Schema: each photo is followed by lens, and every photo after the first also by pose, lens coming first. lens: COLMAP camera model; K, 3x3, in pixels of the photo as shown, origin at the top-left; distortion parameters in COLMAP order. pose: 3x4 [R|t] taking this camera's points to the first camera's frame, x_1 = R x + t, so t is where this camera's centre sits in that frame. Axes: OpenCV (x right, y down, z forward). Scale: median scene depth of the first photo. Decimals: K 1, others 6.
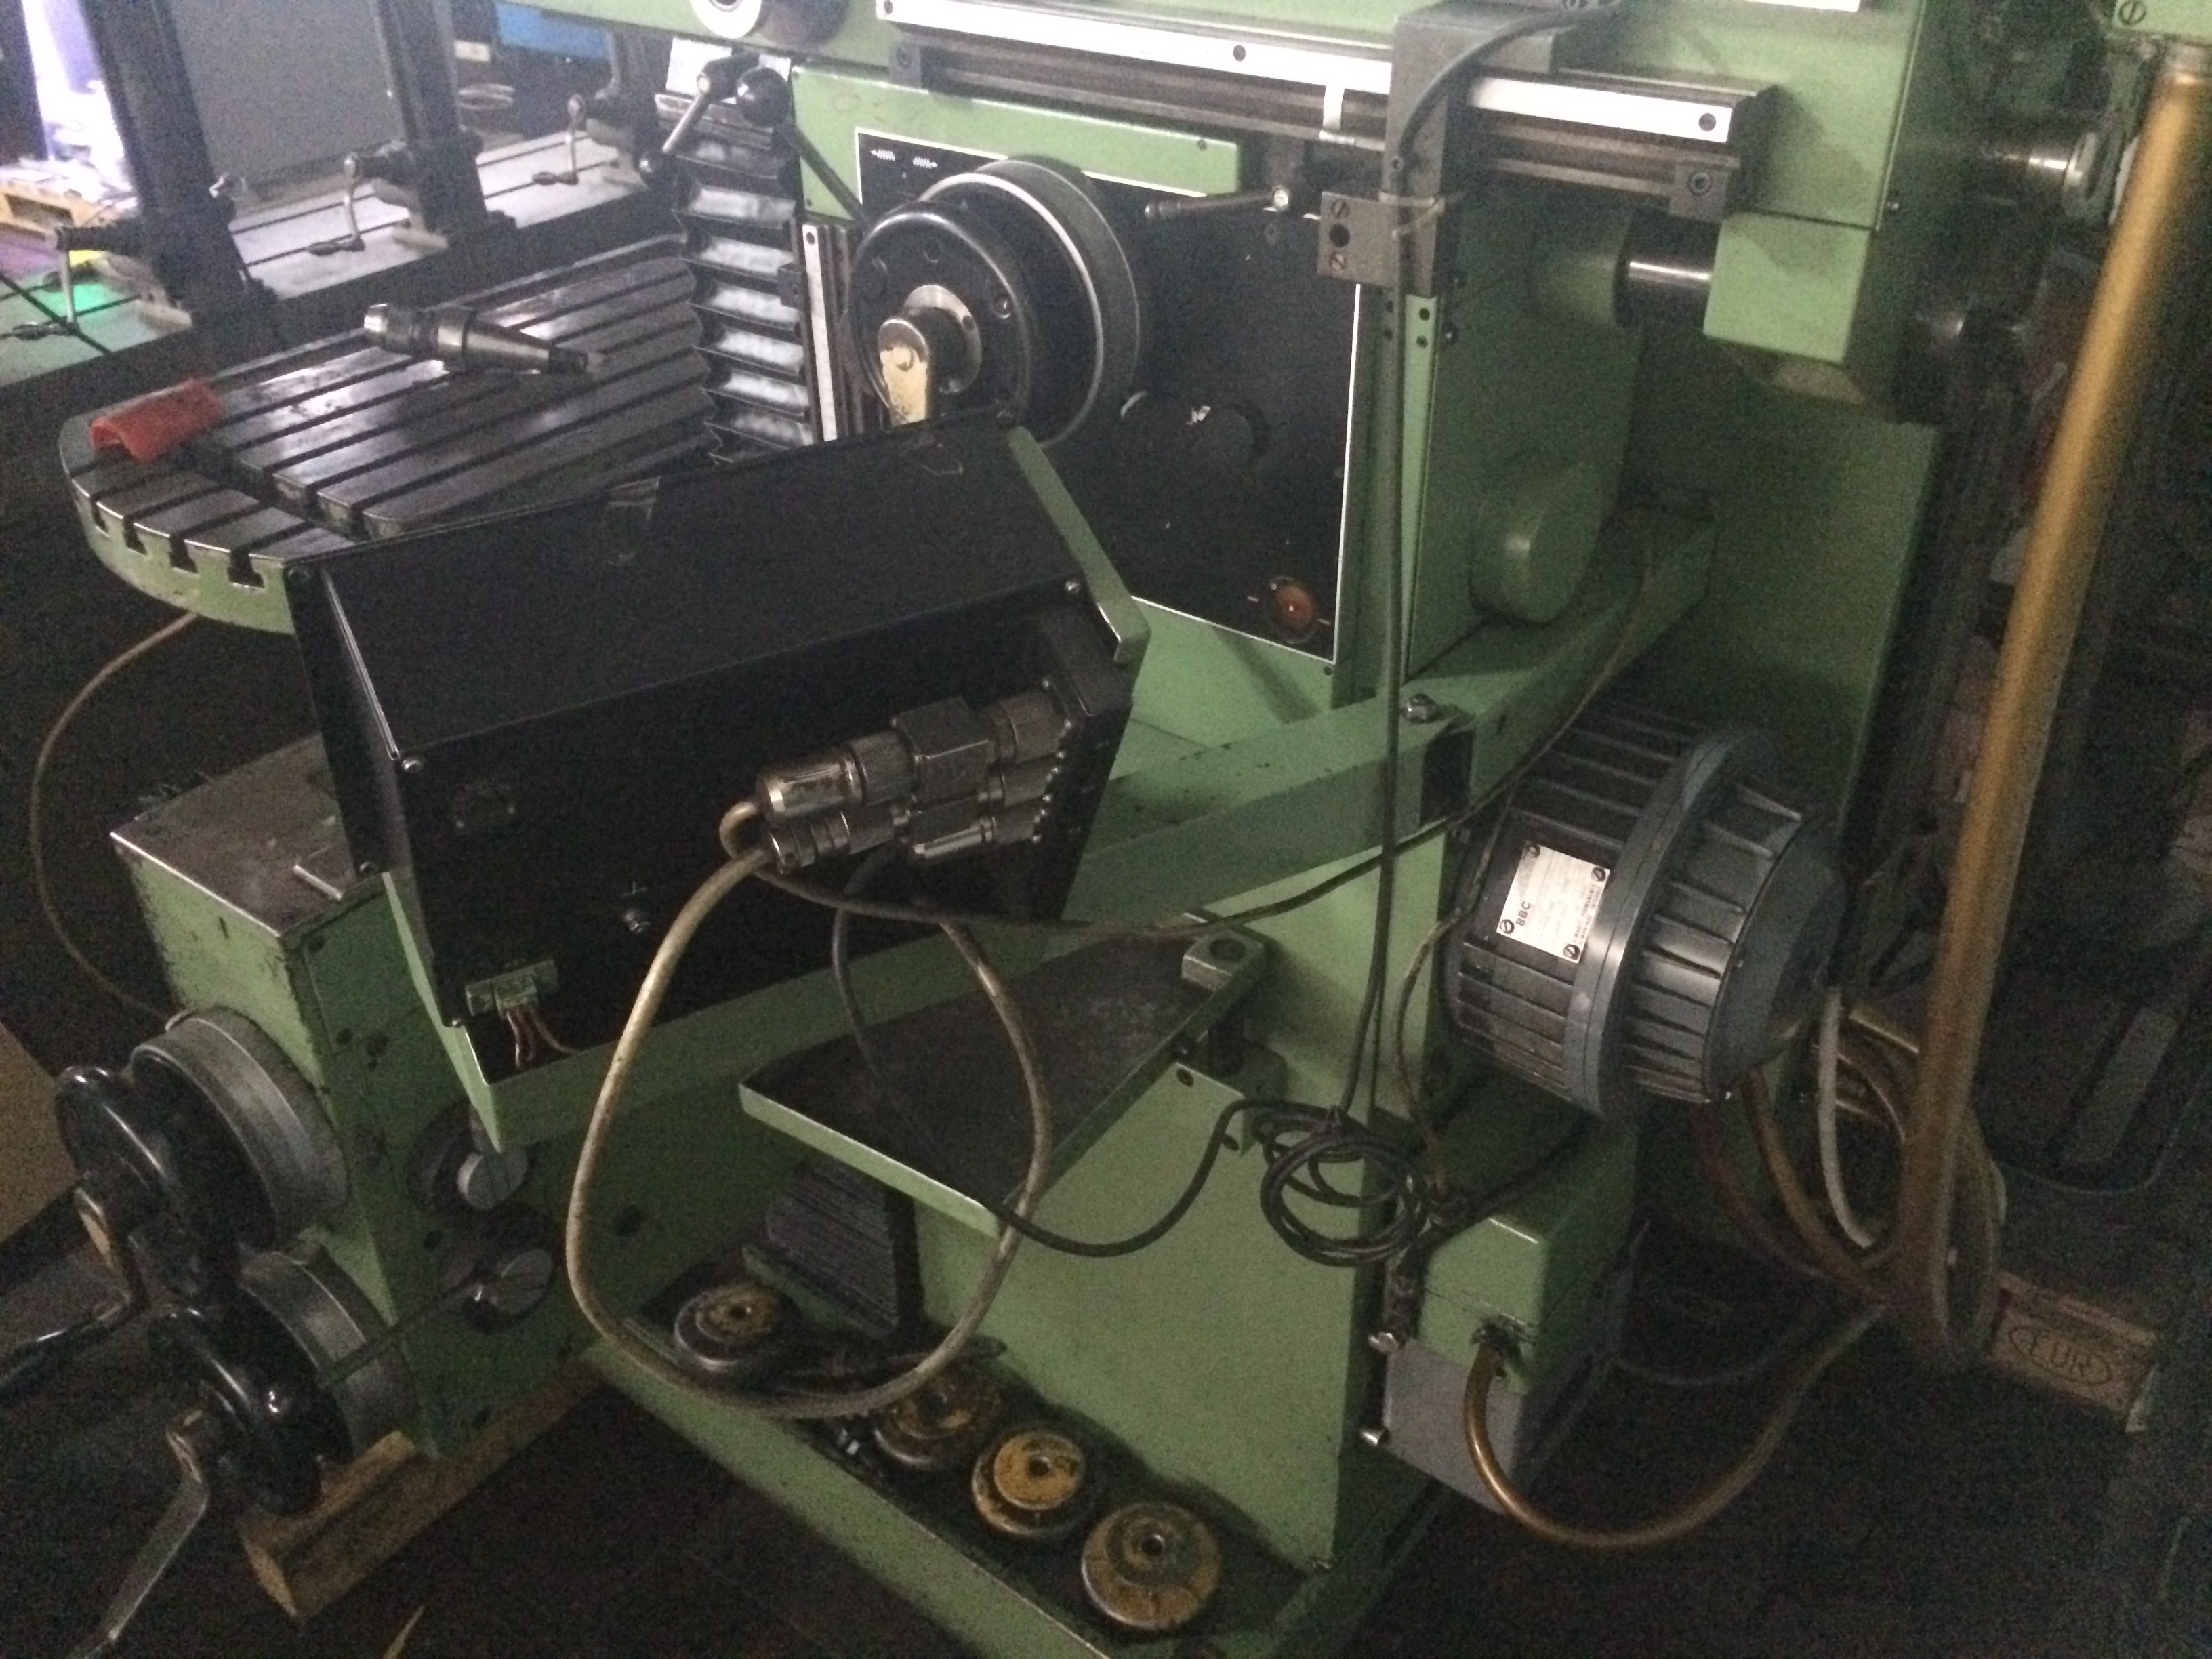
lens RADIAL K [[1898.4, 0, 1101.5], [0, 1898.4, 841.8], [0, 0, 1]] dist [0.091976, -0.139732]
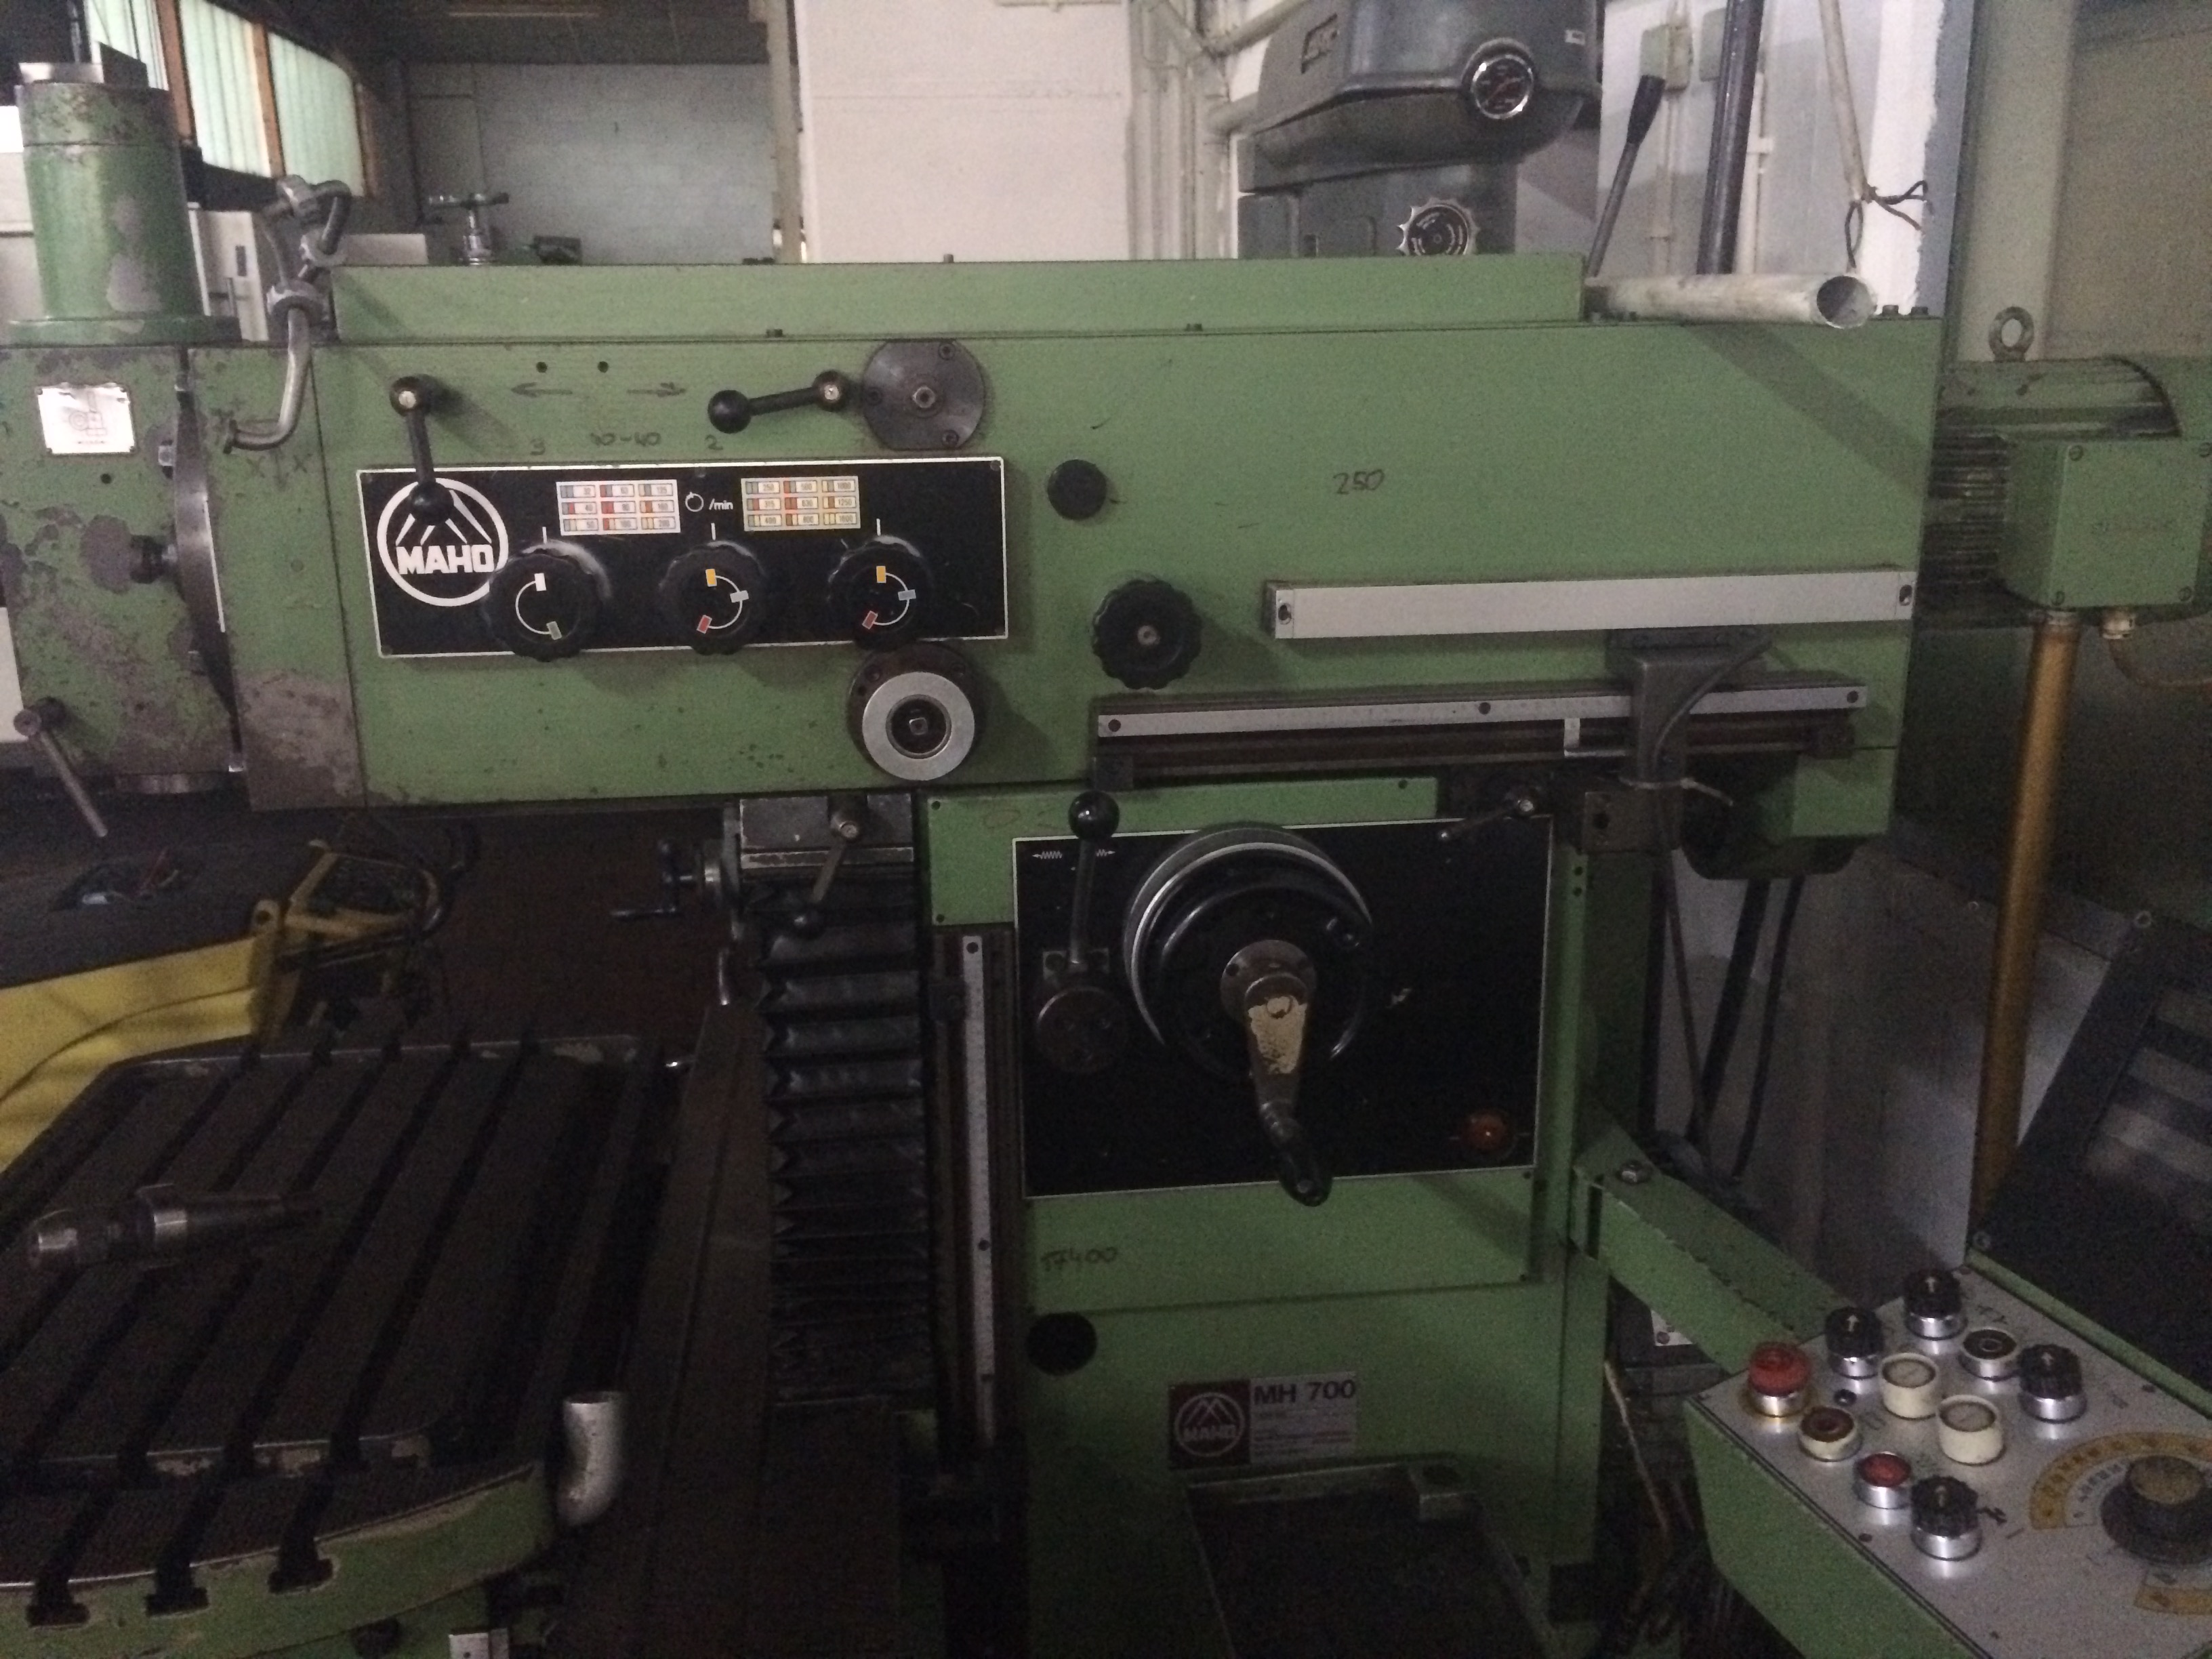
lens RADIAL K [[1898.4, 0, 1101.5], [0, 1898.4, 841.8], [0, 0, 1]] dist [0.091976, -0.139732]
pose [[0.720691, -0.188885, 0.667028, -0.856429], [0.386661, 0.908129, -0.160610, -0.197235], [-0.575411, 0.373664, 0.727515, 0.225211]]
